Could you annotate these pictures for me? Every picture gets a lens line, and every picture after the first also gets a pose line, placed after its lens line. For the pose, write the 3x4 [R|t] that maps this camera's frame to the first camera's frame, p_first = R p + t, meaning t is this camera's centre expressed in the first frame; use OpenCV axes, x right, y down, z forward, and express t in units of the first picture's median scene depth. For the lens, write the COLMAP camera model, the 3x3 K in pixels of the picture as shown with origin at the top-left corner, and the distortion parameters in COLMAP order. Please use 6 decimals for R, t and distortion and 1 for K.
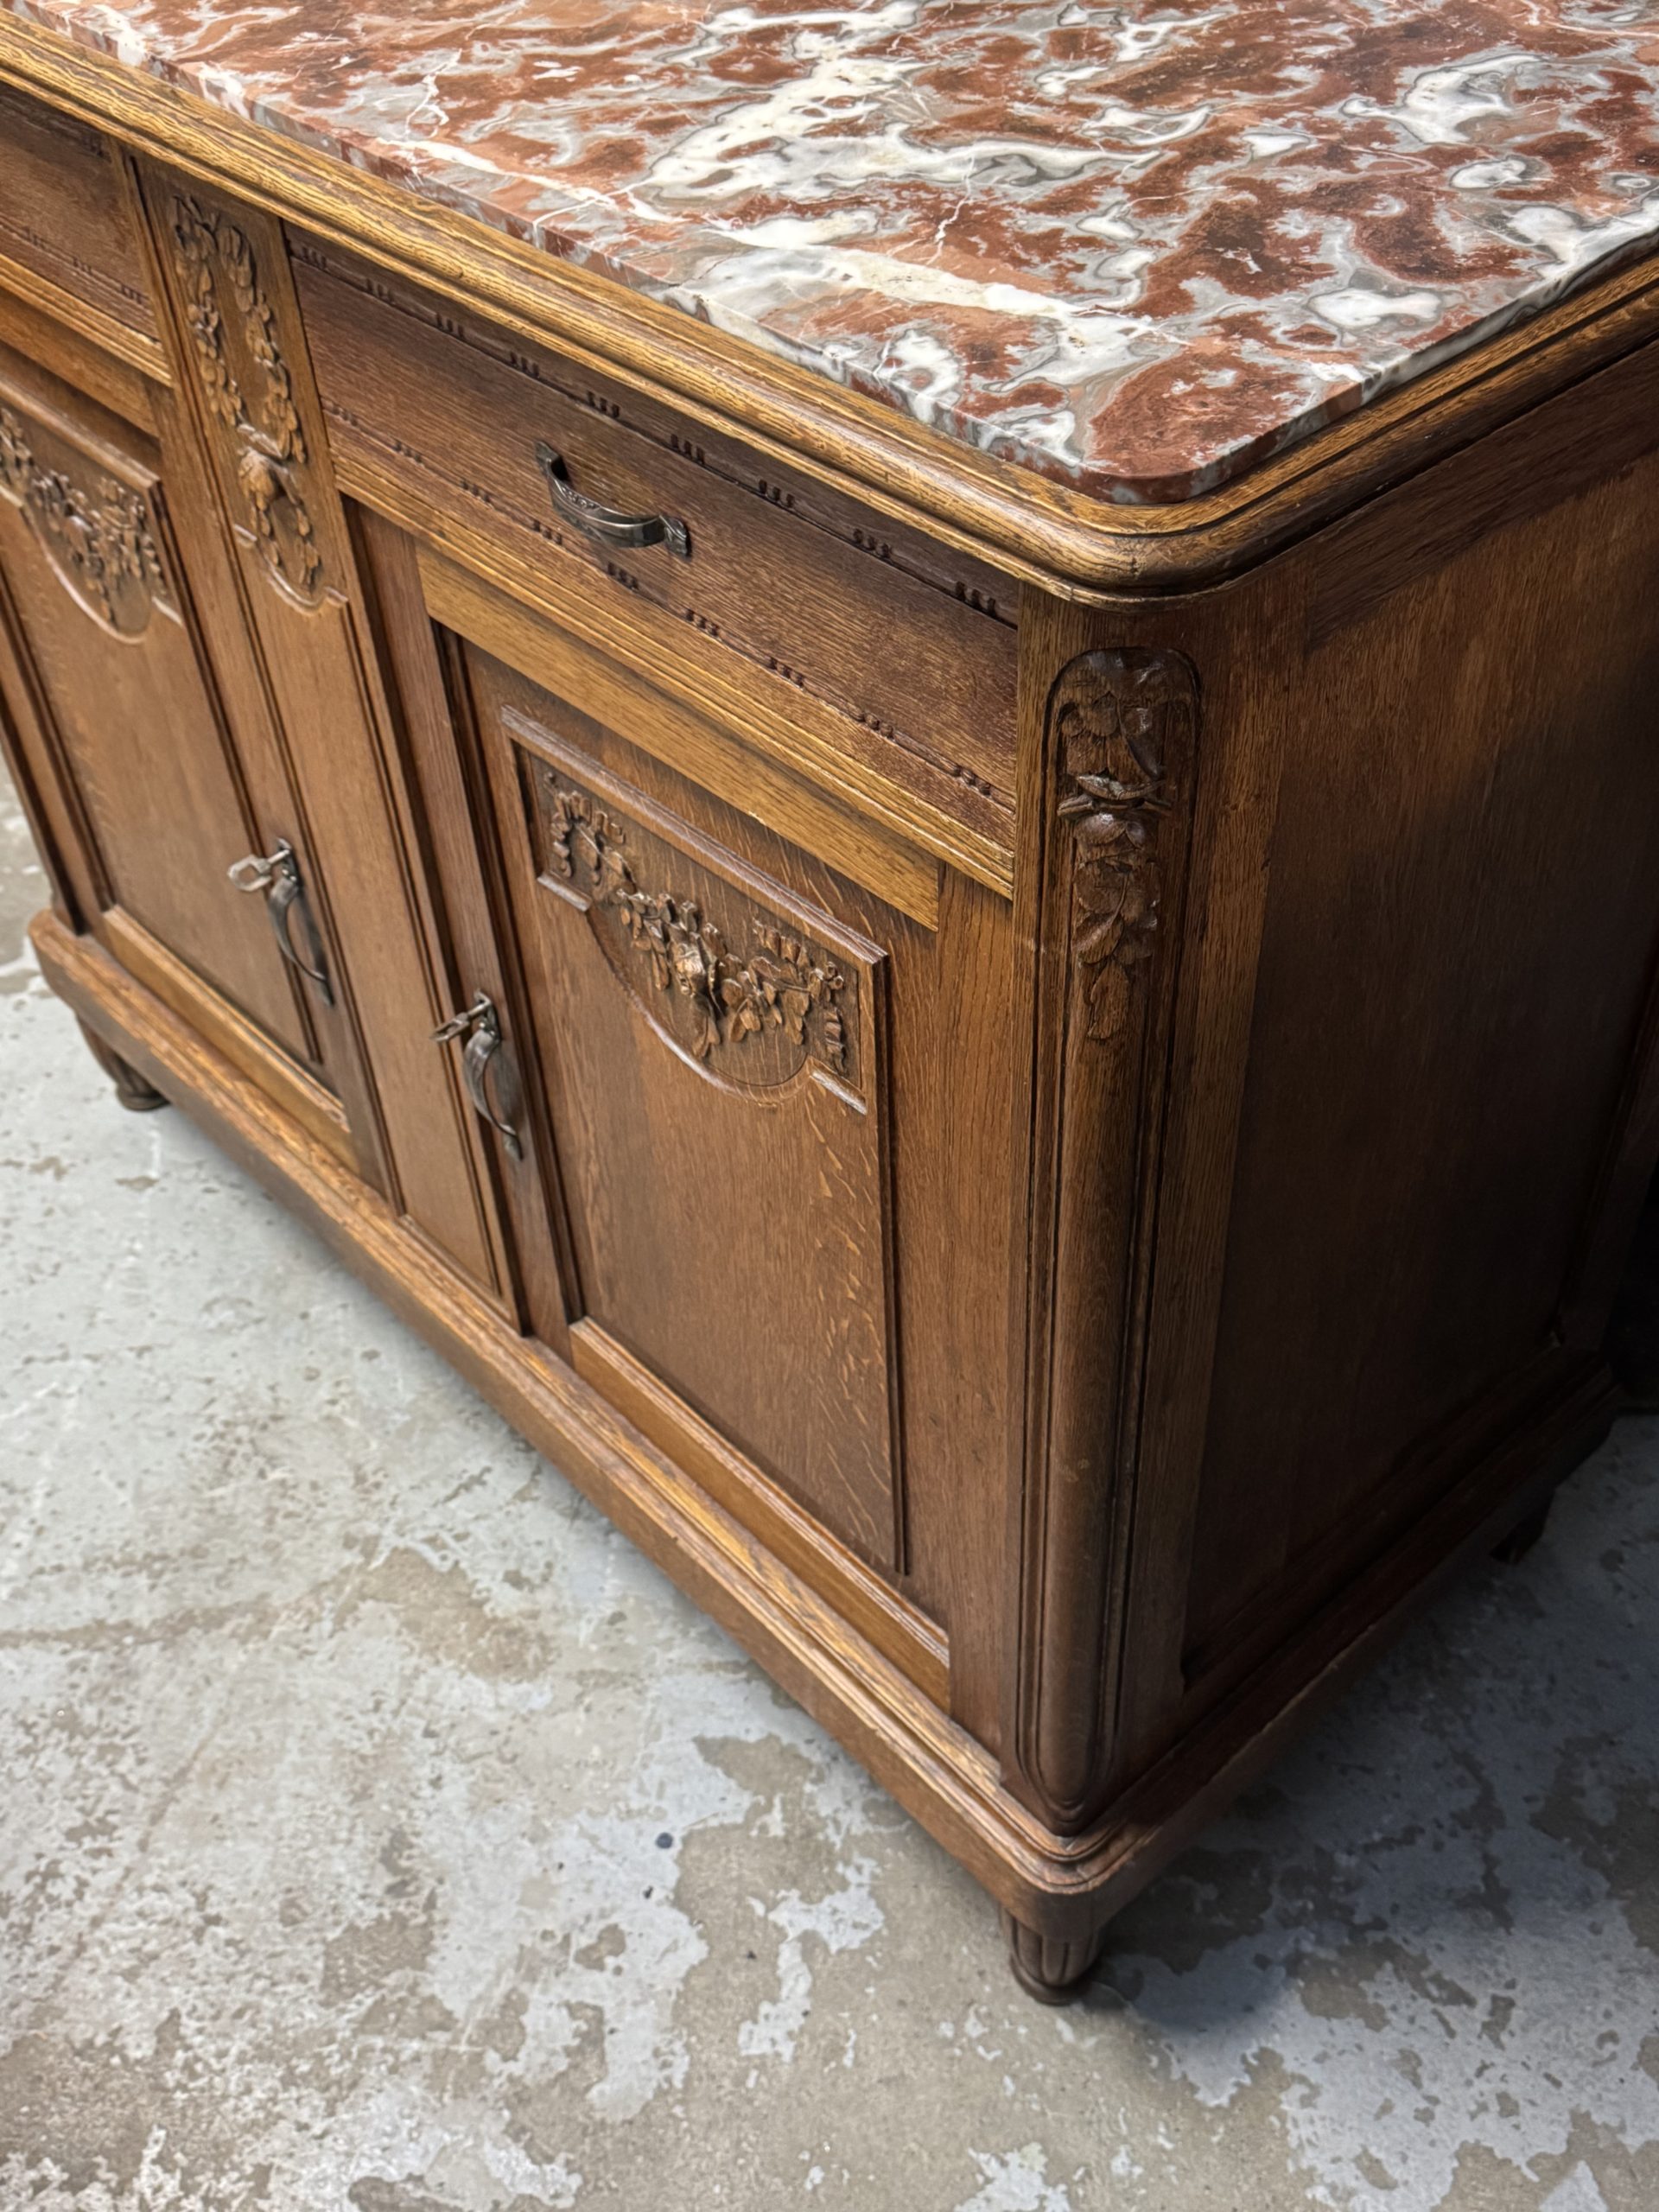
lens RADIAL K [[2185.8, 0, 825.8], [0, 2185.8, 1115.1], [0, 0, 1]] dist [0.185453, -0.428538]
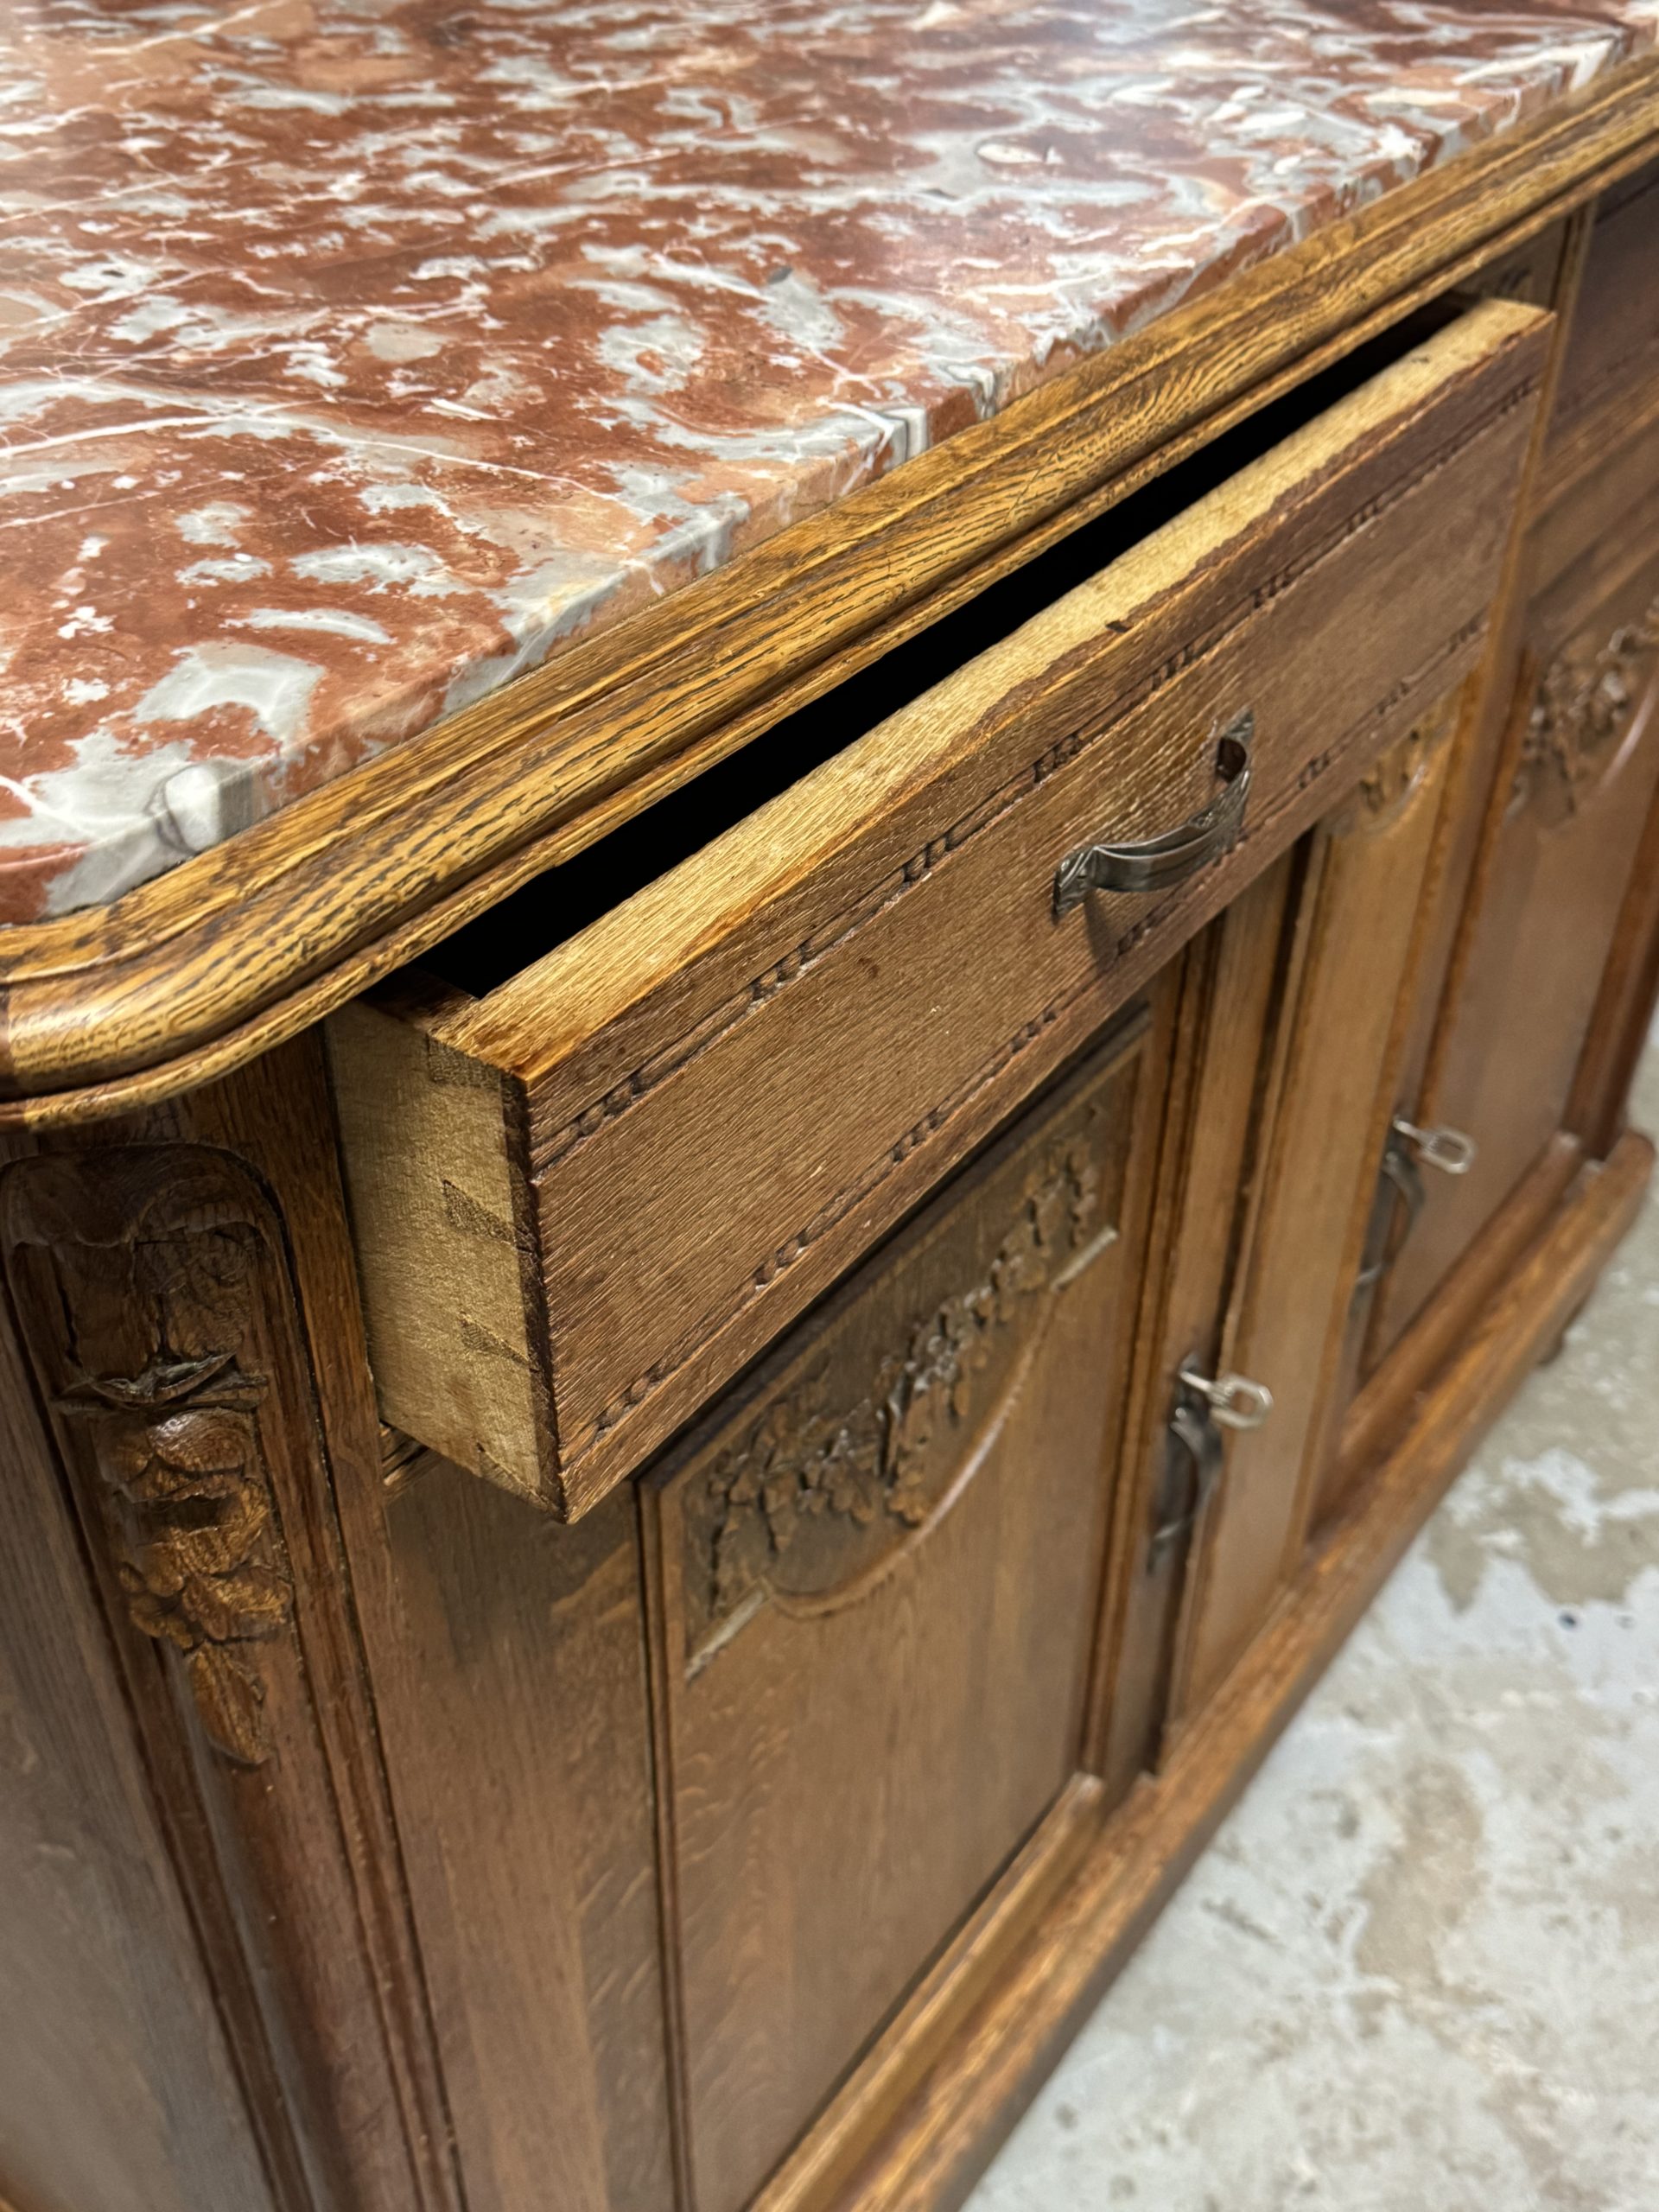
lens RADIAL K [[2198.2, 0, 827.5], [0, 2198.2, 1117.9], [0, 0, 1]] dist [0.202602, -0.497407]
pose [[-0.201850, -0.578773, 0.790113, -0.817617], [0.672509, 0.504577, 0.541419, -0.688540], [-0.712031, 0.640643, 0.287381, 0.956940]]
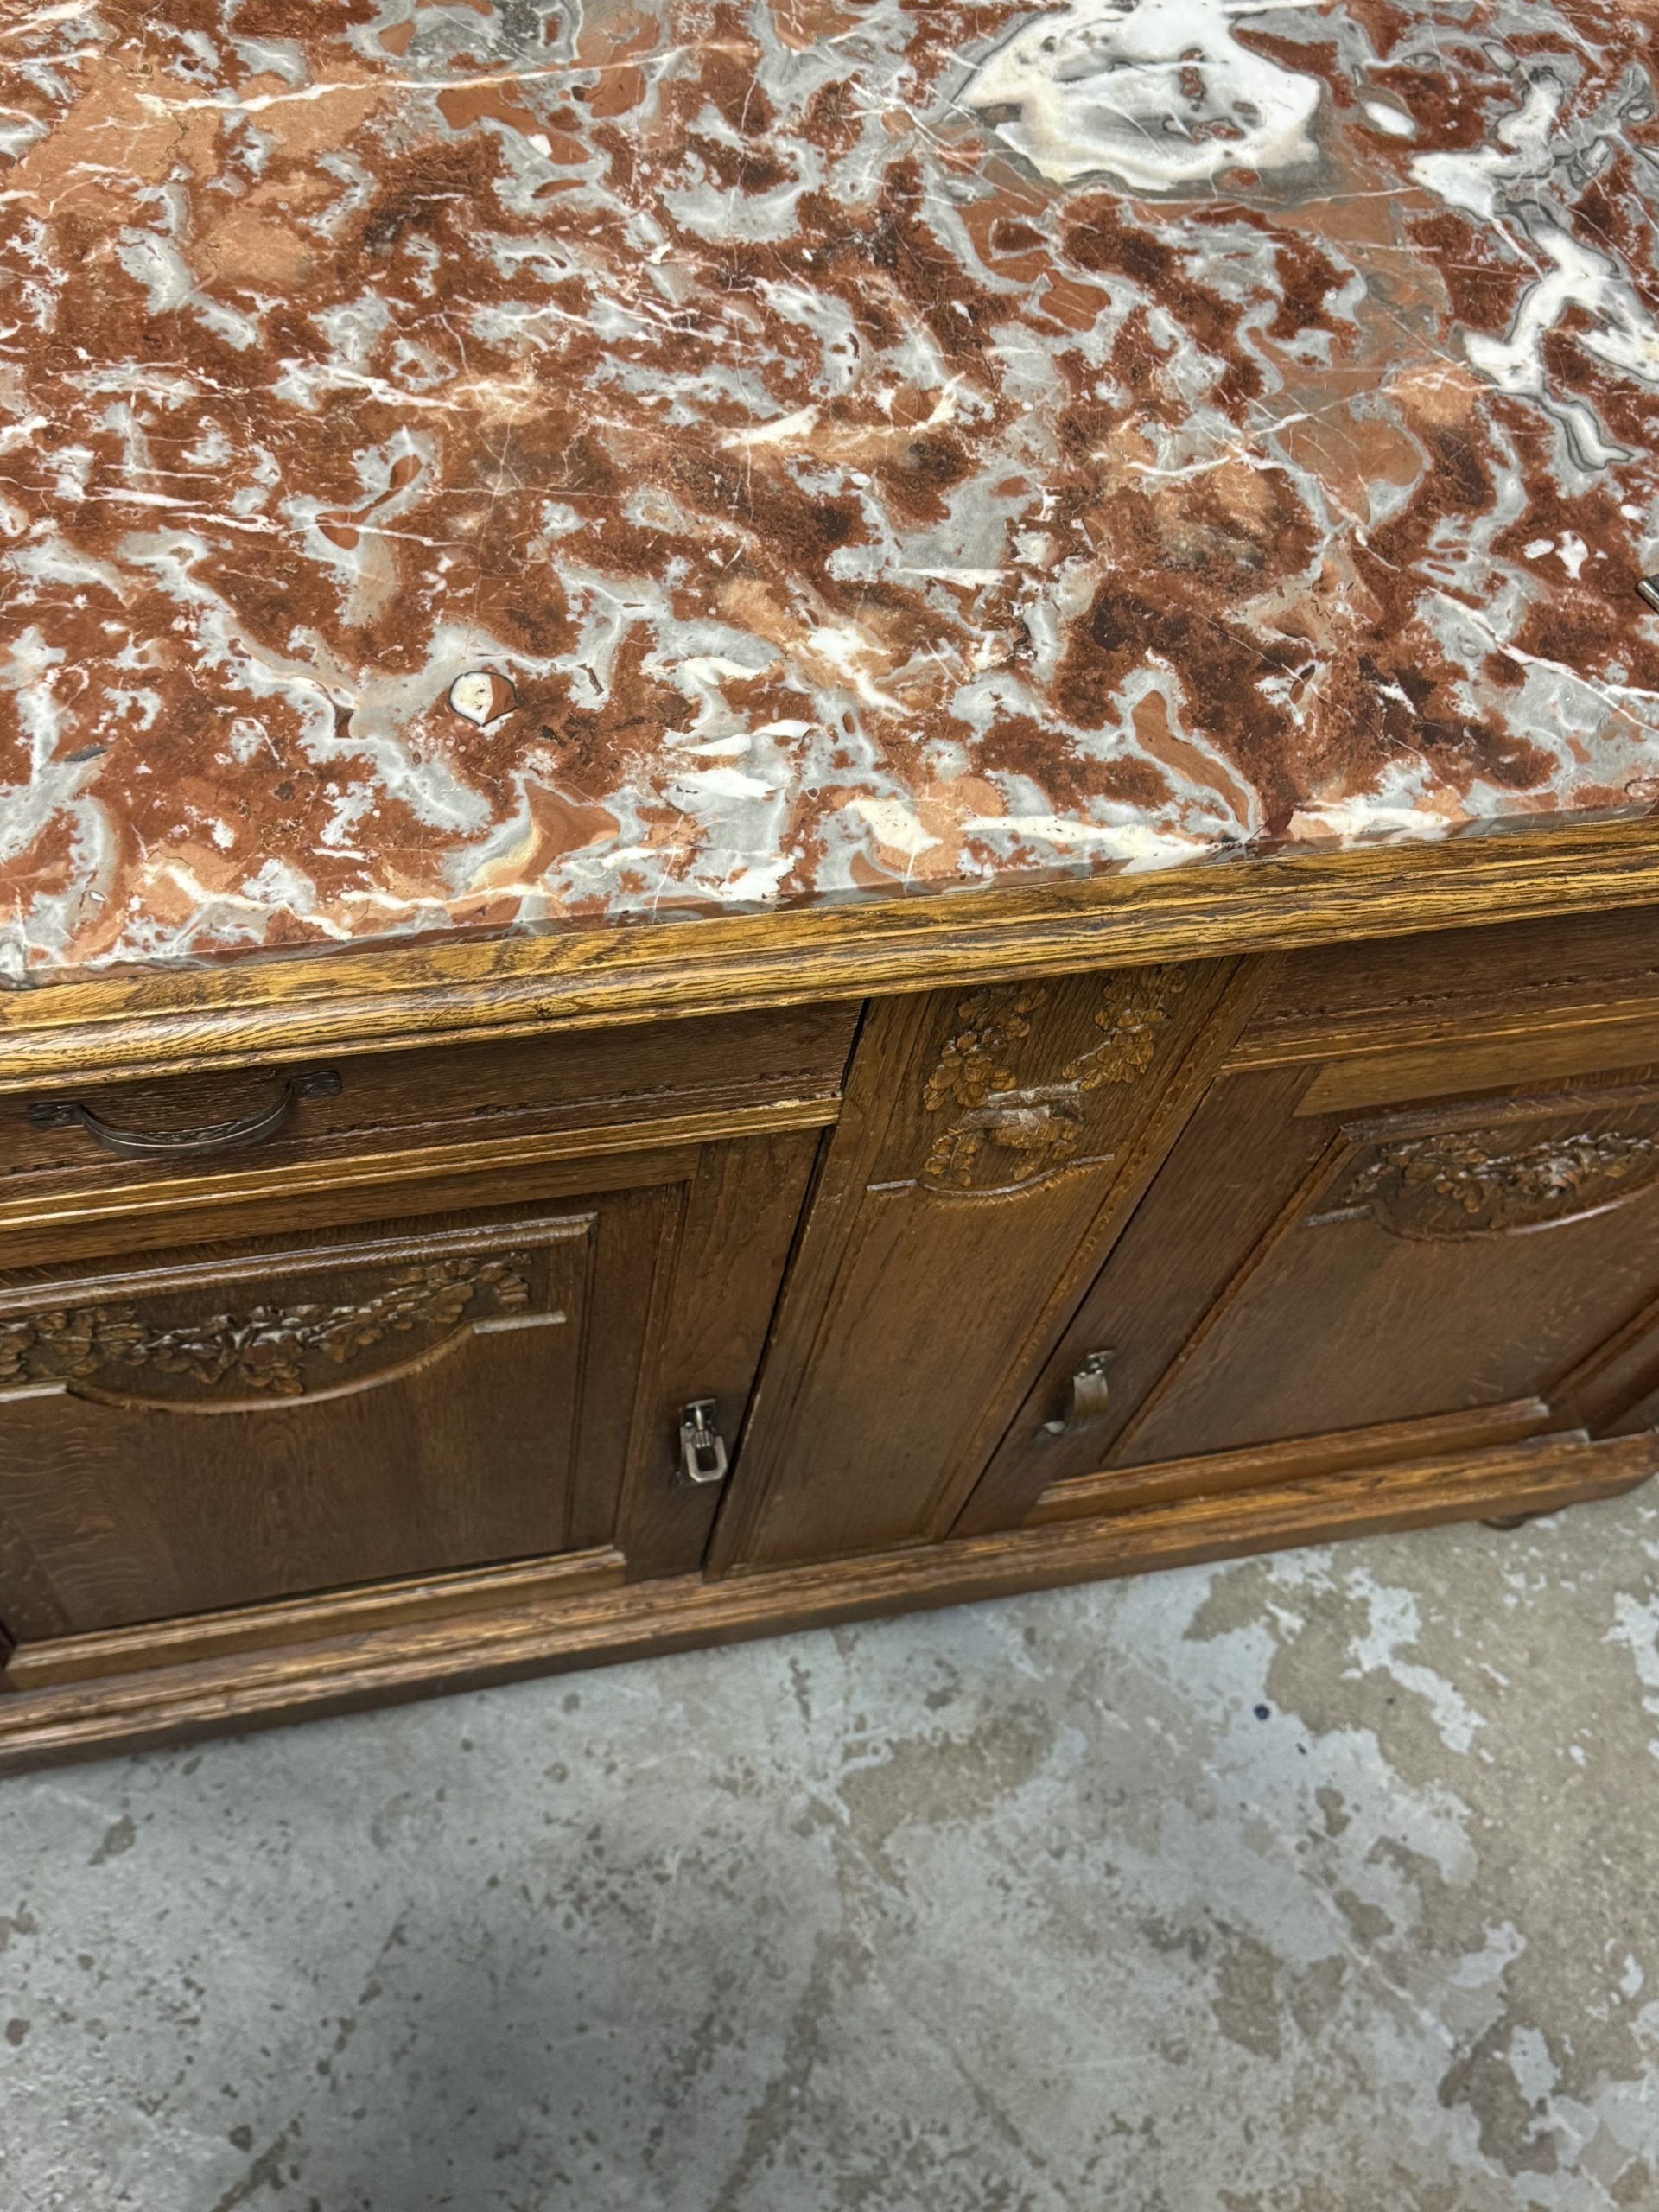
lens RADIAL K [[2185.8, 0, 825.8], [0, 2185.8, 1115.1], [0, 0, 1]] dist [0.185453, -0.428538]
pose [[0.495443, -0.709168, 0.501614, -0.628069], [0.478228, 0.704763, 0.524029, -0.679185], [-0.725144, -0.019741, 0.688314, 0.480871]]
